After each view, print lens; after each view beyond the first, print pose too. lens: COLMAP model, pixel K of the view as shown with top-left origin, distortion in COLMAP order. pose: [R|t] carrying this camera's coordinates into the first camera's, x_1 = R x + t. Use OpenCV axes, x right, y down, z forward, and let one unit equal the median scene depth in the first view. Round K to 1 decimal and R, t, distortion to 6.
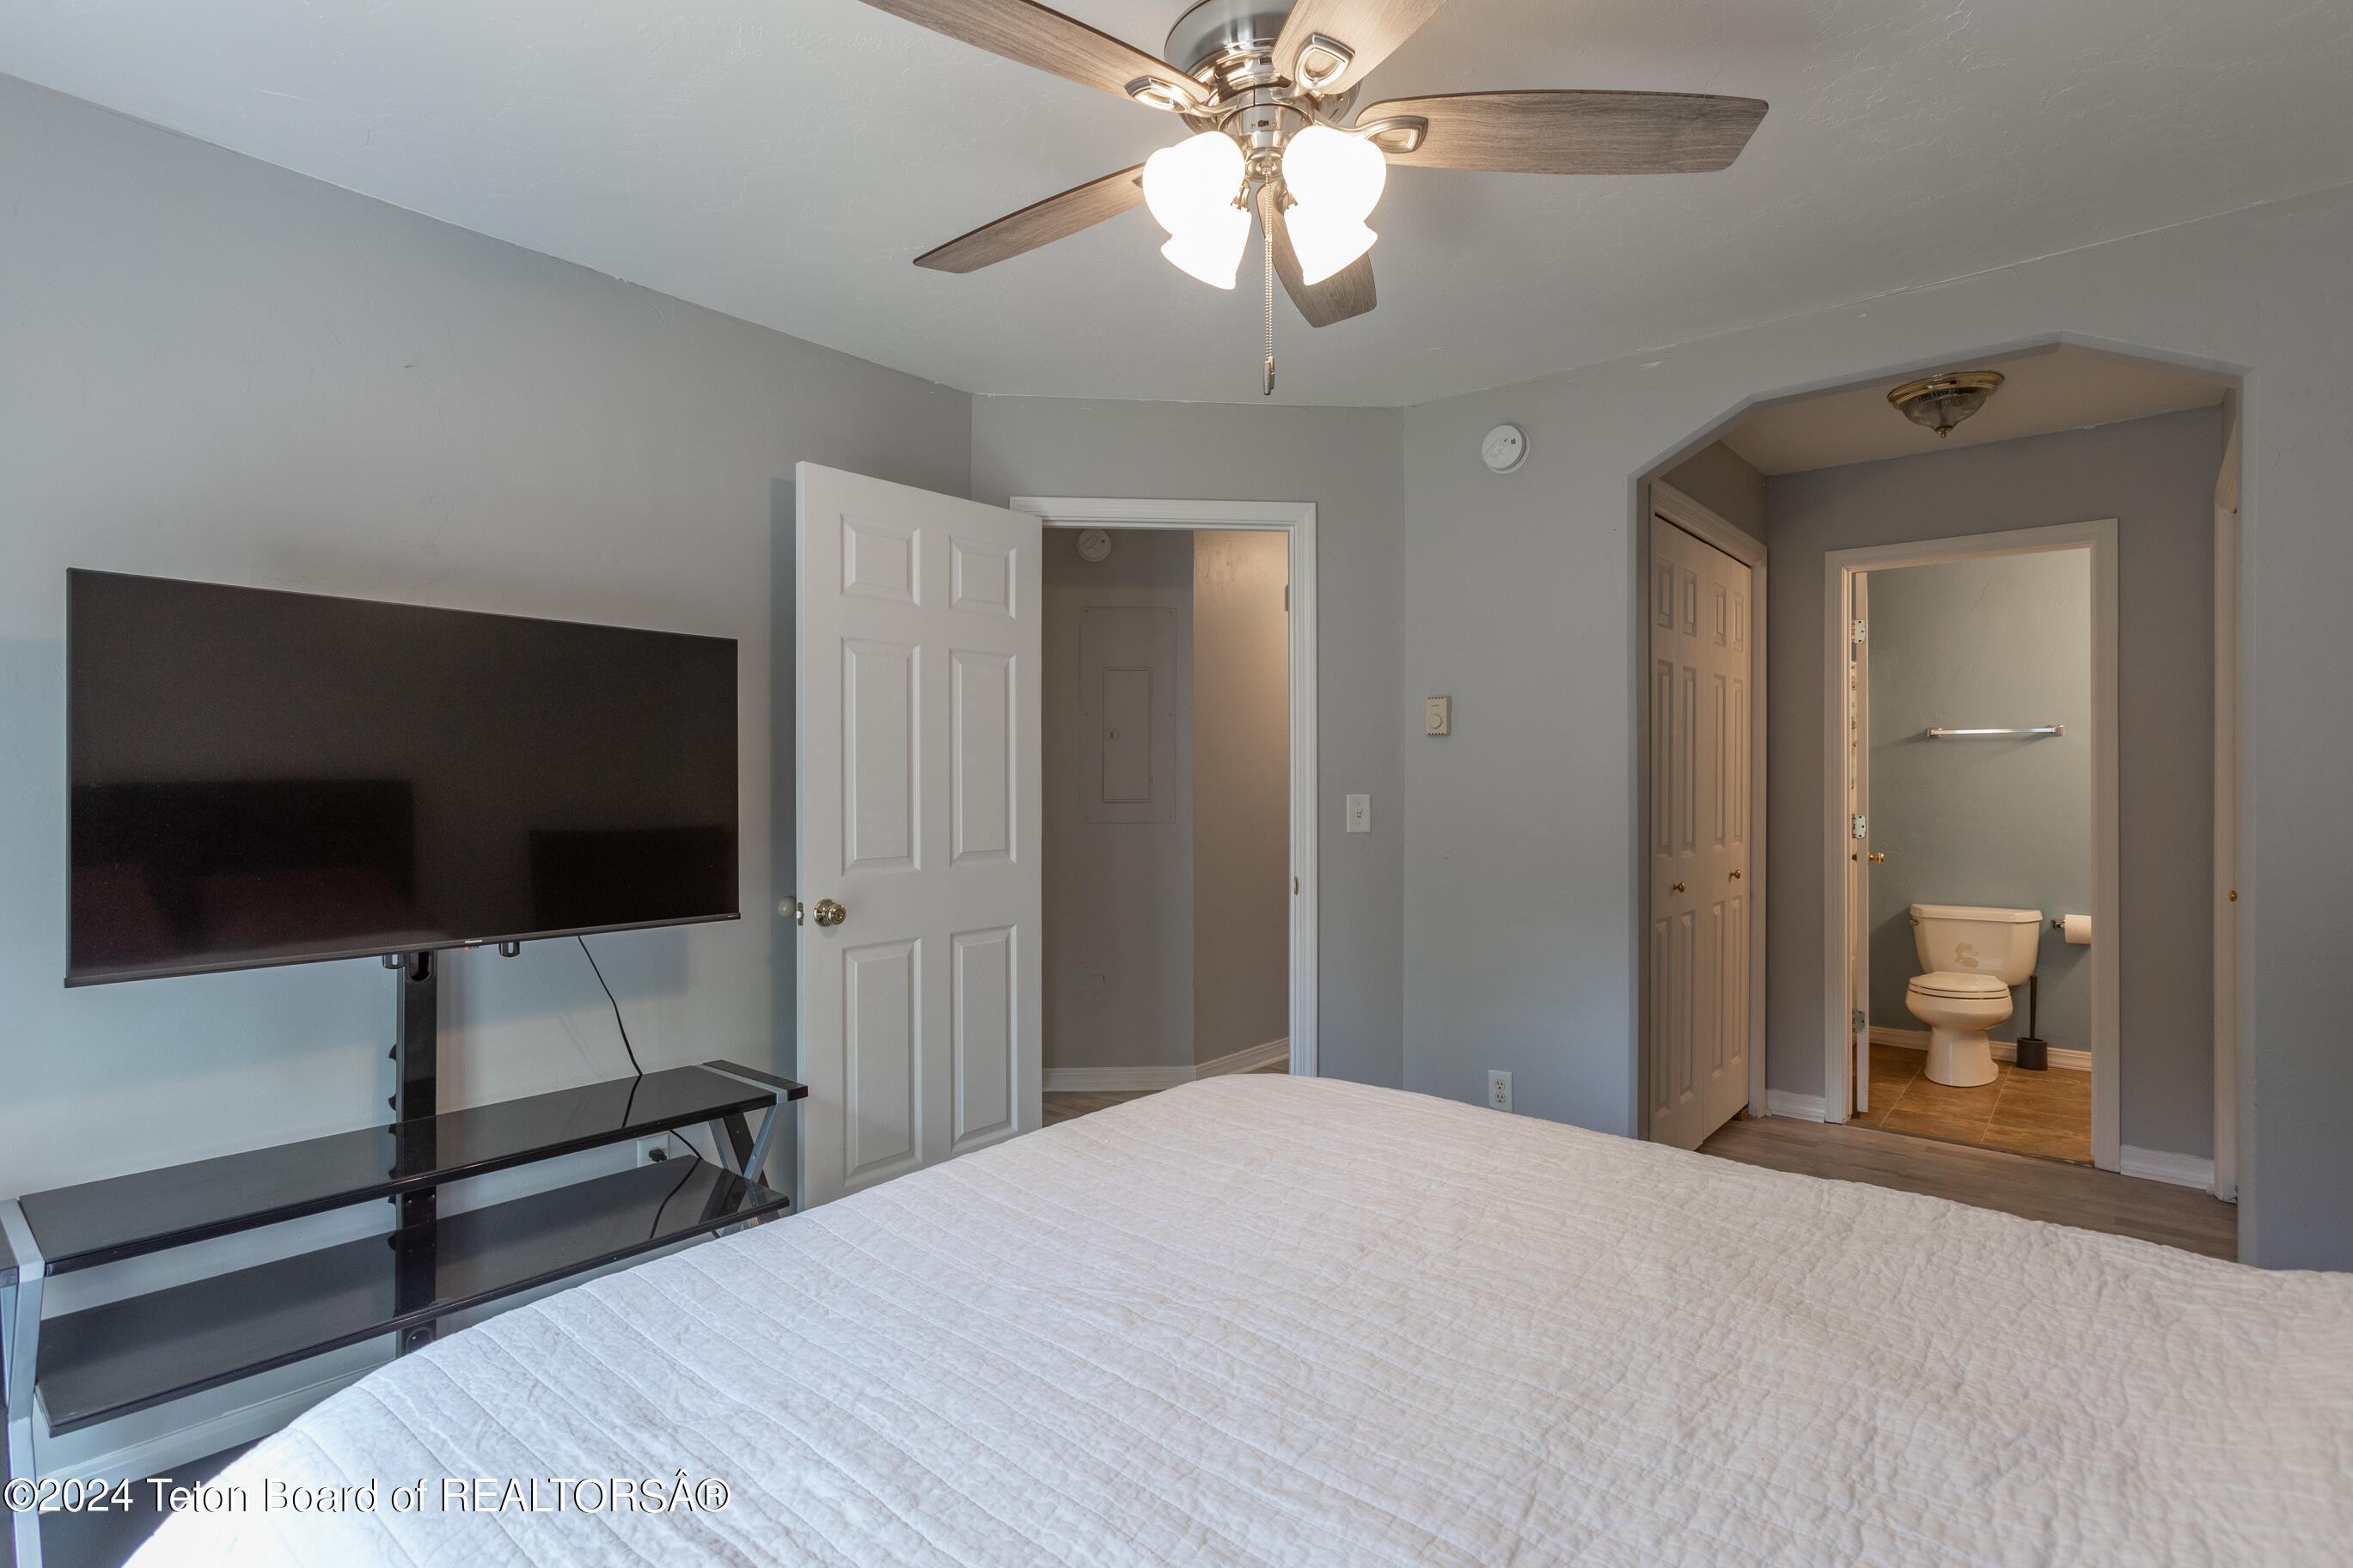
lens RADIAL K [[1147.2, 0, 1170.9], [0, 1147.2, 782.2], [0, 0, 1]] dist [0.002096, 0.000042]
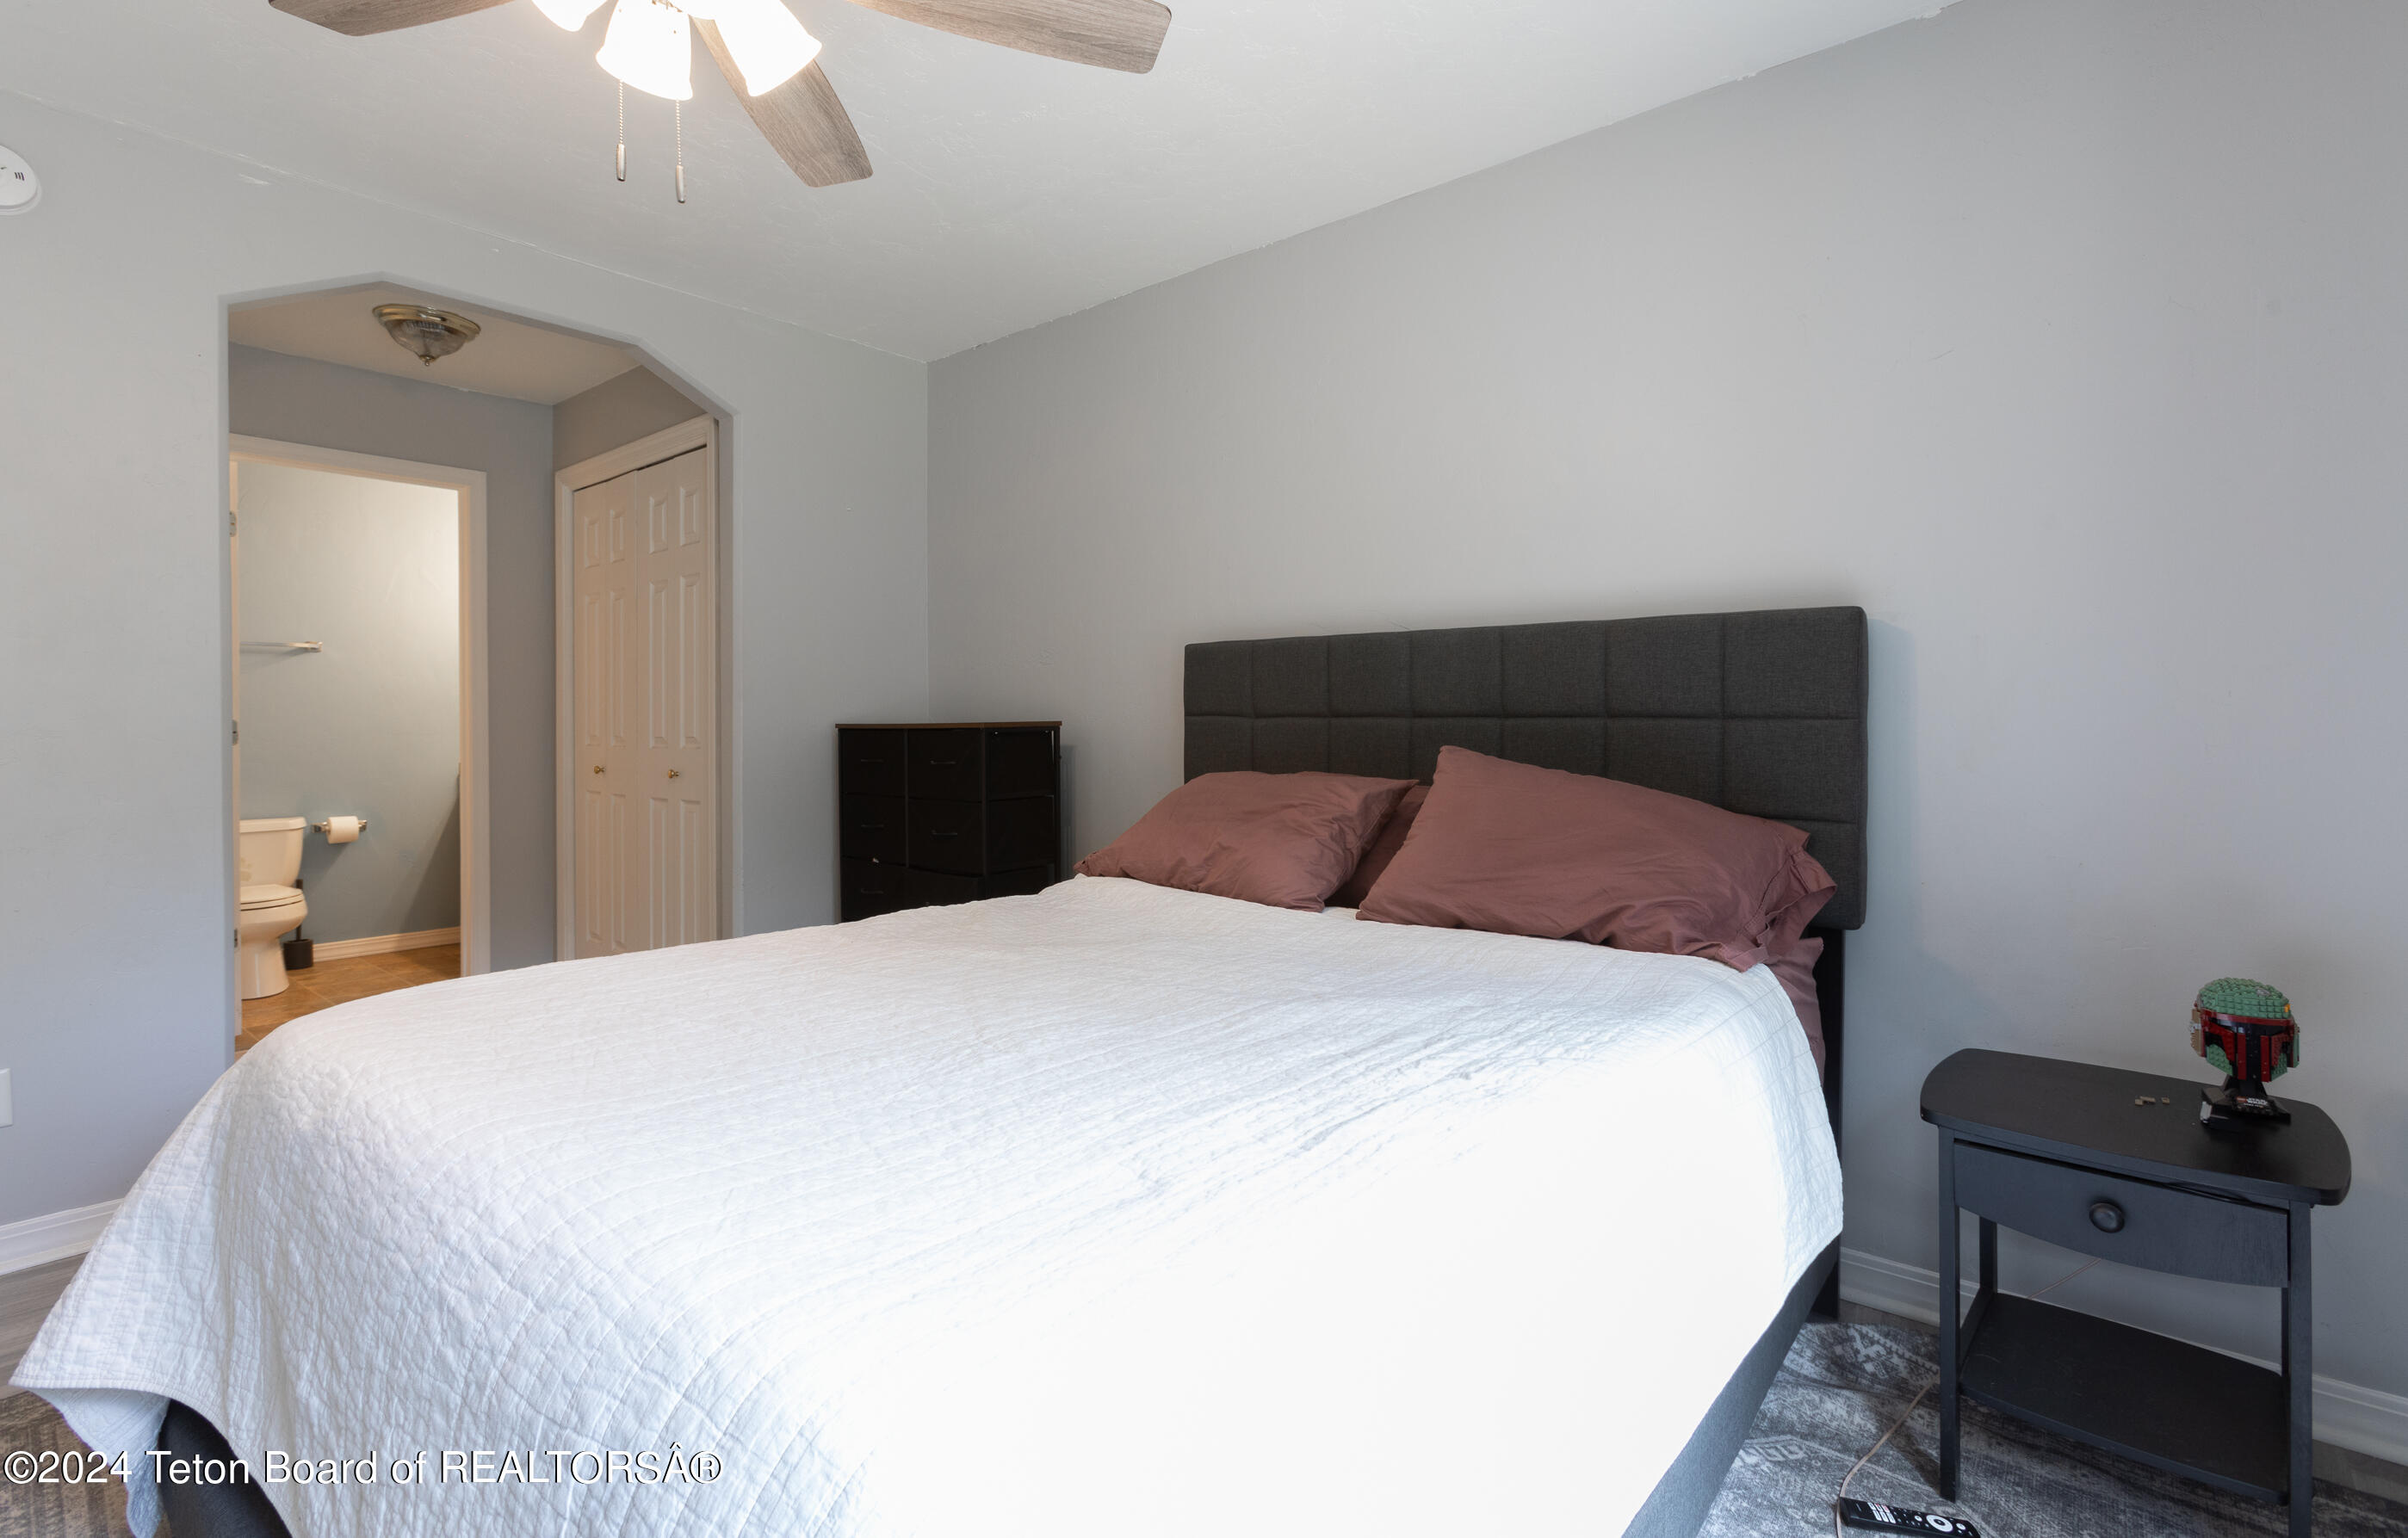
lens RADIAL K [[1115.6, 0, 1198.7], [0, 1115.6, 748.4], [0, 0, 1]] dist [0.002467, 0.000642]
pose [[-0.008357, -0.020013, 0.999765, -0.374694], [0.002646, 0.999796, 0.020035, 0.041276], [-0.999962, 0.002813, -0.008303, 0.255373]]
